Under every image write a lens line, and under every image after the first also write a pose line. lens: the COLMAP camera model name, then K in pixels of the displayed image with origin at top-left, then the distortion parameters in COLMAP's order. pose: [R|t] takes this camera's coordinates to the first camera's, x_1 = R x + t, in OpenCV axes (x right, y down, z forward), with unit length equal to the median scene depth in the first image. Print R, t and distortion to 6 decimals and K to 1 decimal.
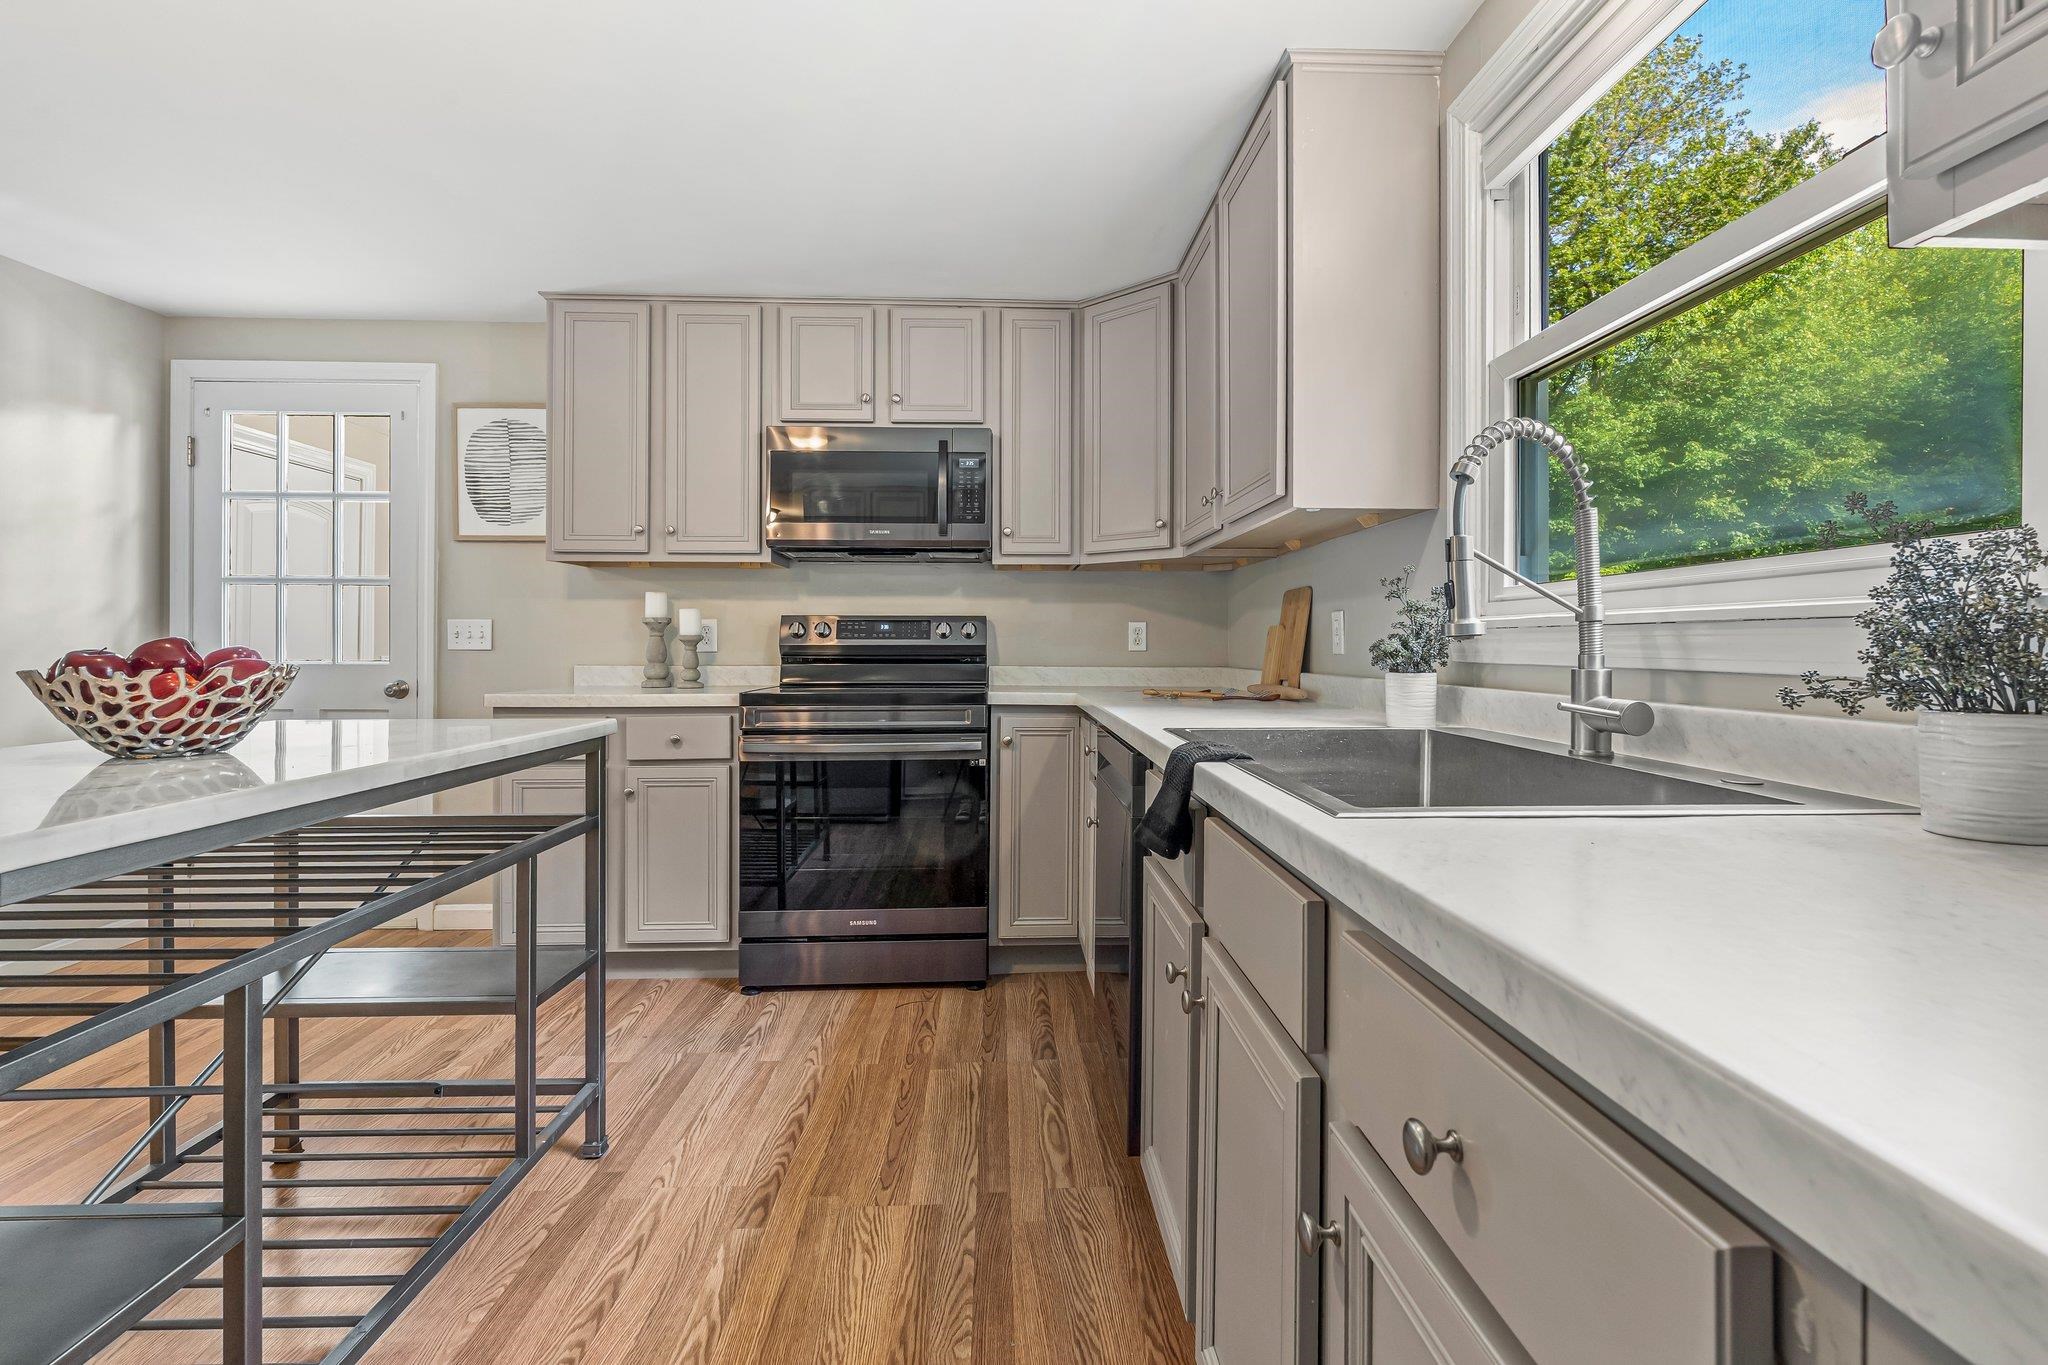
lens RADIAL K [[937.6, 0, 1033.1], [0, 937.6, 640.4], [0, 0, 1]] dist [0.000552, 0.000044]
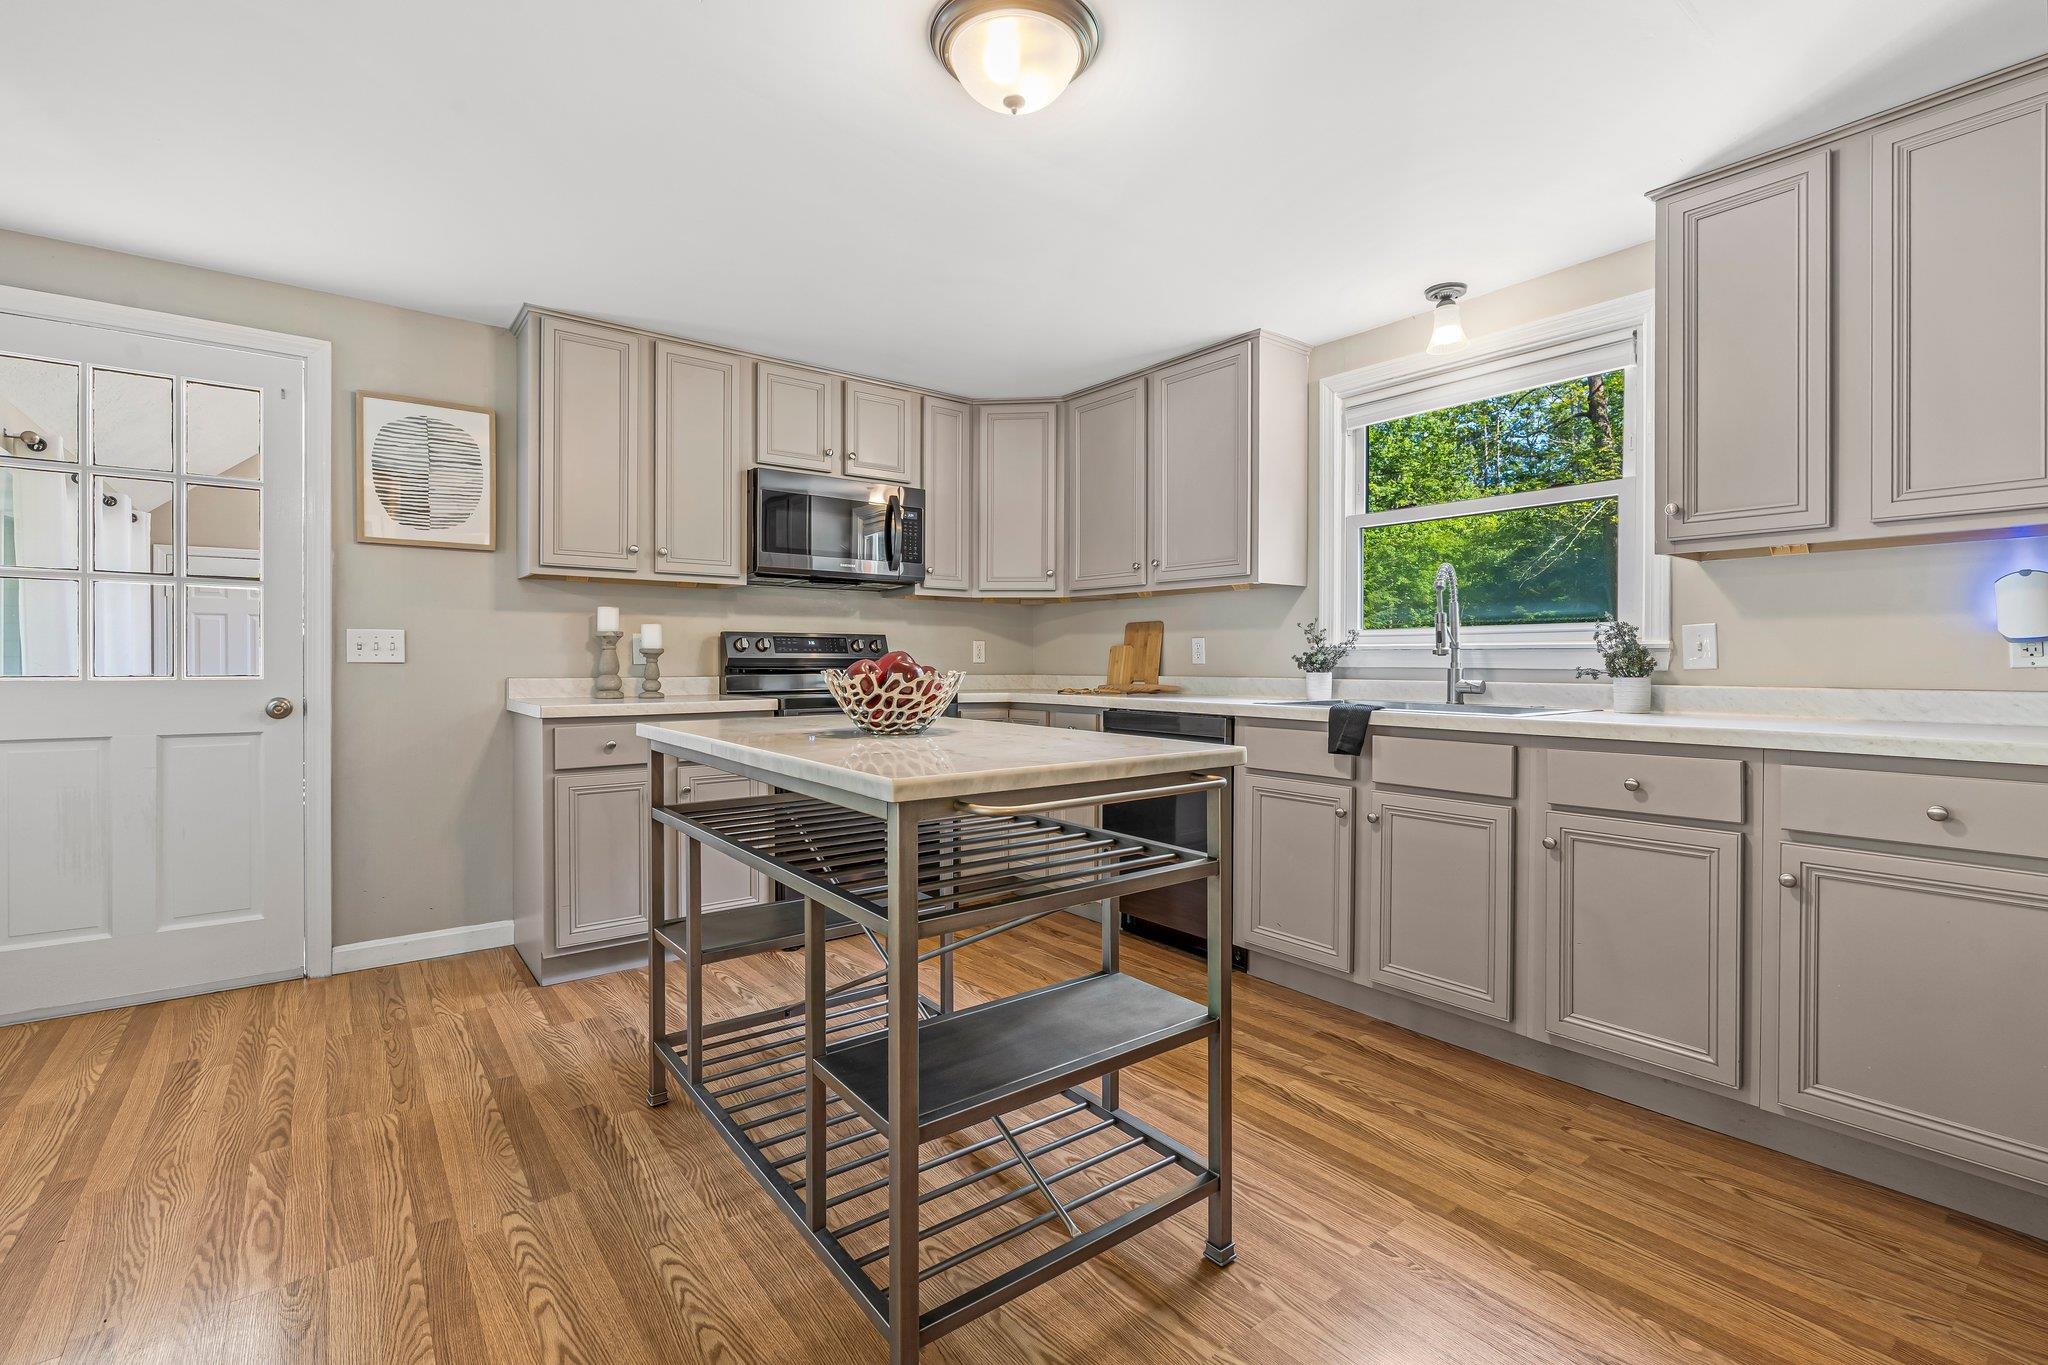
lens RADIAL K [[911.3, 0, 1031.2], [0, 911.3, 659.9], [0, 0, 1]] dist [0.003260, 0.000438]
pose [[0.813034, -0.000593, 0.582215, -0.734541], [-0.003467, 0.999977, 0.005860, -0.000464], [-0.582205, -0.006783, 0.813013, -0.116793]]
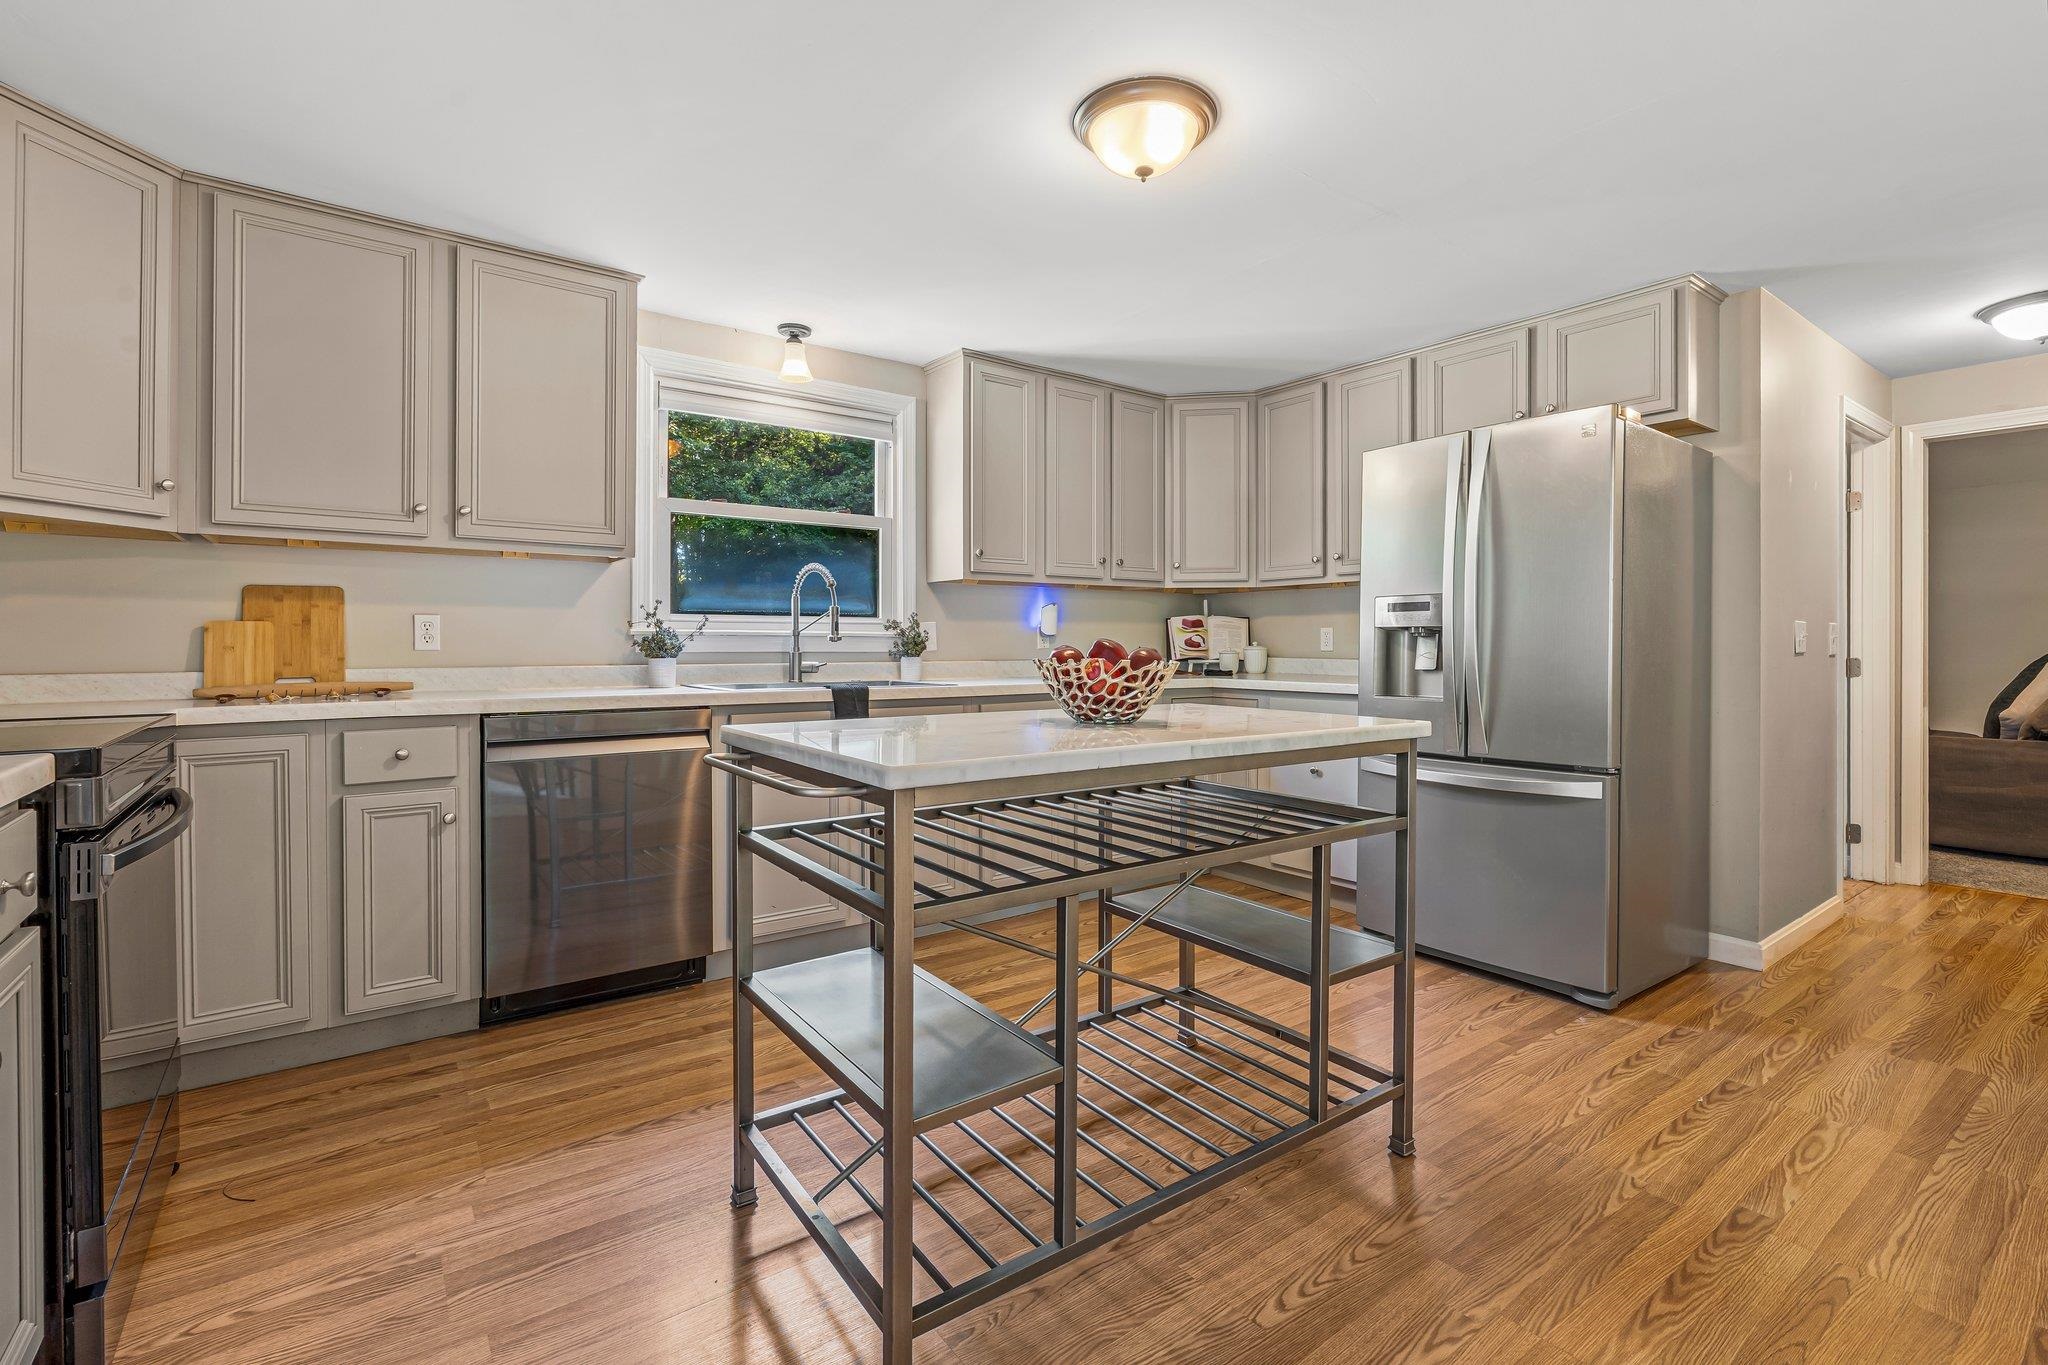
lens RADIAL K [[912.1, 0, 1027.2], [0, 912.1, 648.8], [0, 0, 1]] dist [-0.007934, -0.000465]
pose [[-0.558666, -0.004553, 0.829380, -0.930337], [-0.004934, 0.999985, 0.002166, 0.005412], [-0.829378, -0.002882, -0.558681, 0.874721]]
